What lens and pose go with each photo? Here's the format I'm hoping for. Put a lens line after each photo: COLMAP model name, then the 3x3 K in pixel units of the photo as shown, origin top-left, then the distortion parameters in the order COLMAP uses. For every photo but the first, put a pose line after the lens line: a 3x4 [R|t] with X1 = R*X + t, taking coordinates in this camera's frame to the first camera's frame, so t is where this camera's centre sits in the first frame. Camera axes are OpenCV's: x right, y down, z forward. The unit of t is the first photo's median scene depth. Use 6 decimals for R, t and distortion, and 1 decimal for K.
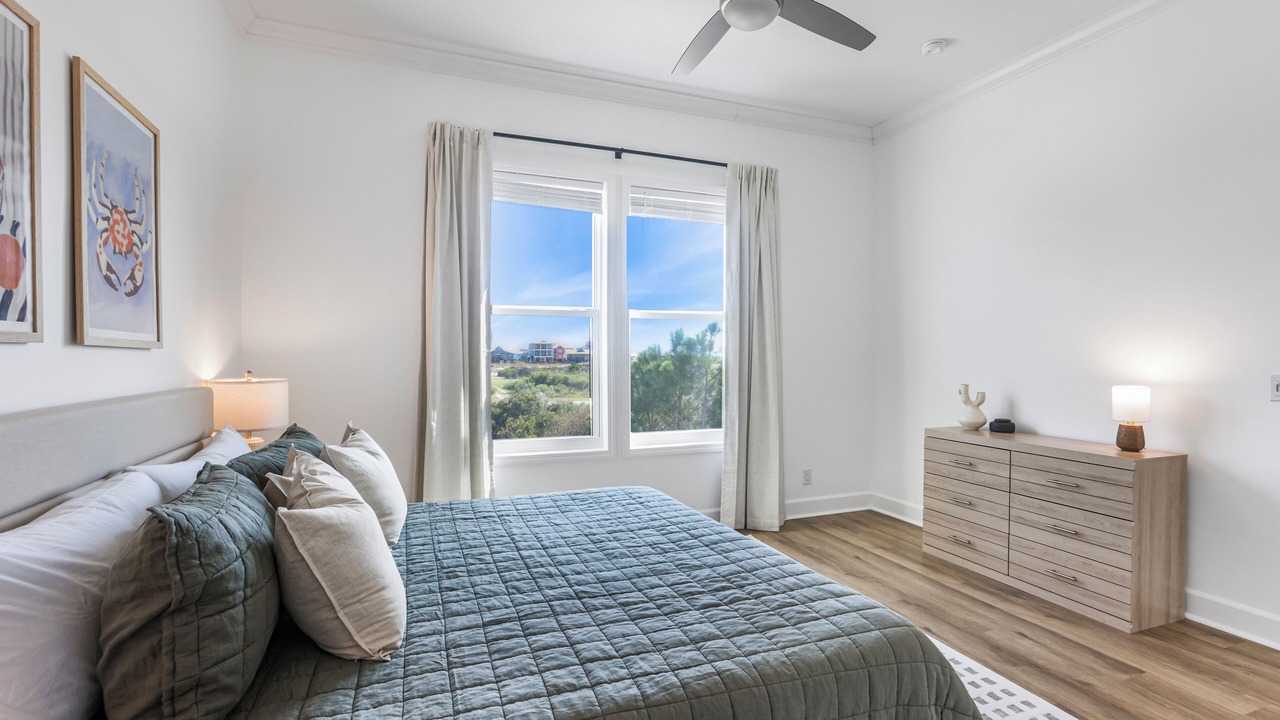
lens RADIAL K [[599.1, 0, 641.7], [0, 599.1, 366.8], [0, 0, 1]] dist [0.002360, 0.003483]
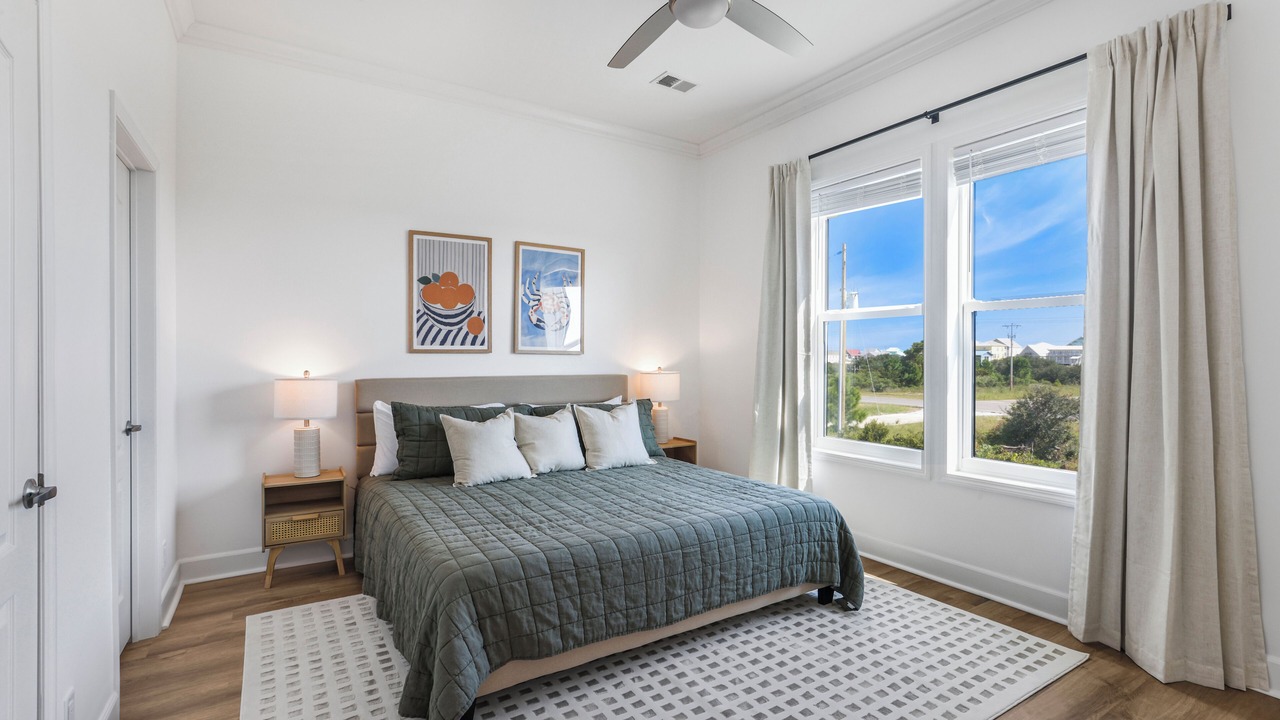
lens RADIAL K [[599.1, 0, 649.8], [0, 599.1, 370.6], [0, 0, 1]] dist [0.002360, 0.003483]
pose [[0.193403, 0.019628, -0.980923, 0.737205], [-0.022207, 0.999631, 0.015624, -0.006691], [0.980868, 0.018761, 0.193767, 0.471639]]
